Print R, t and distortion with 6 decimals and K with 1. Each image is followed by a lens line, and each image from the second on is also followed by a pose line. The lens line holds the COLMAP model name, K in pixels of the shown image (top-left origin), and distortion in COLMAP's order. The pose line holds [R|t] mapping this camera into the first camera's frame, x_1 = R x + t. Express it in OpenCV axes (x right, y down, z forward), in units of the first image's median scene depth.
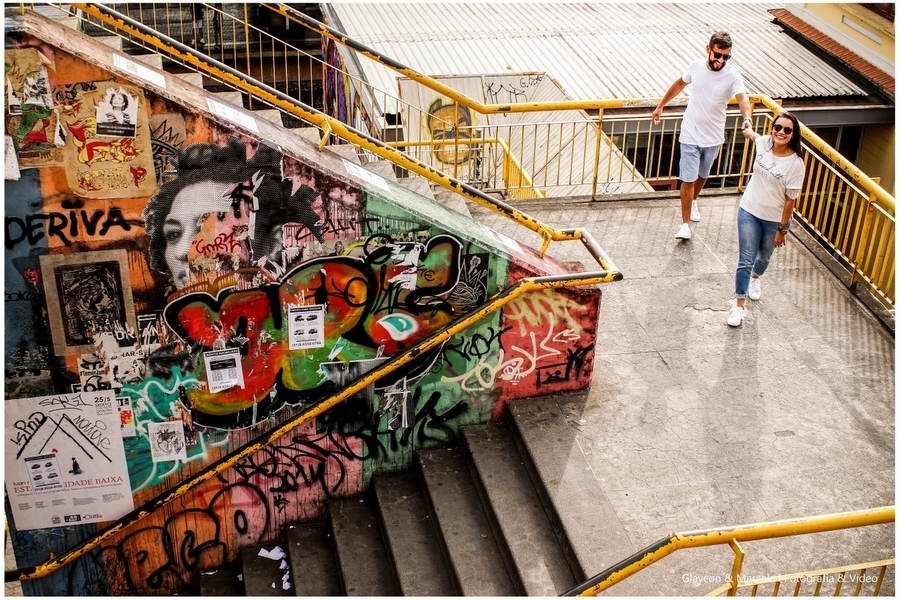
lens RADIAL K [[1066.6, 0, 451.7], [0, 1066.6, 299.3], [0, 0, 1]] dist [-0.080819, 0.000000]
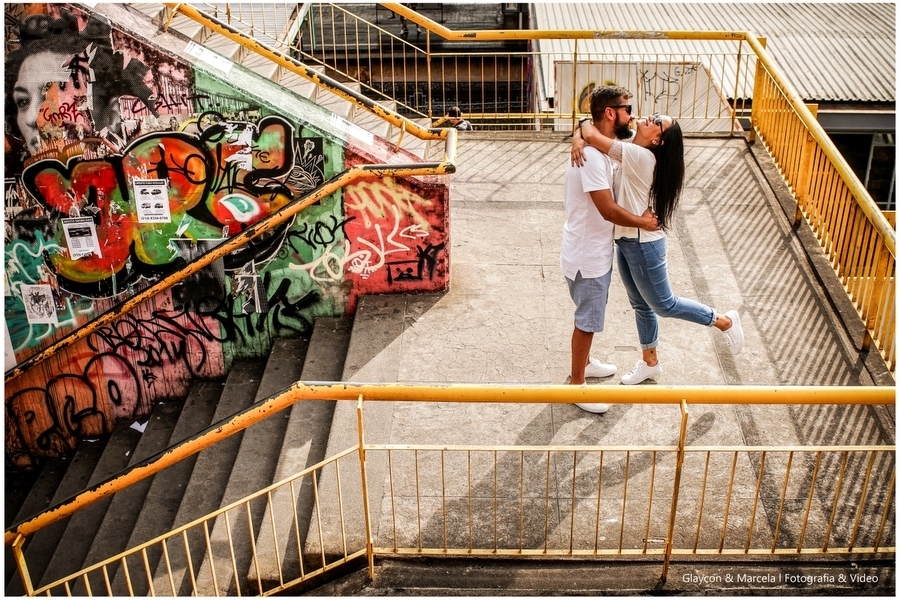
lens RADIAL K [[1066.6, 0, 450.9], [0, 1066.6, 300.9], [0, 0, 1]] dist [-0.080819, 0.000000]
pose [[0.973105, 0.071079, -0.219123, 0.379162], [-0.073724, 0.997271, -0.003905, 0.104390], [0.218248, 0.019955, 0.975689, 0.039679]]
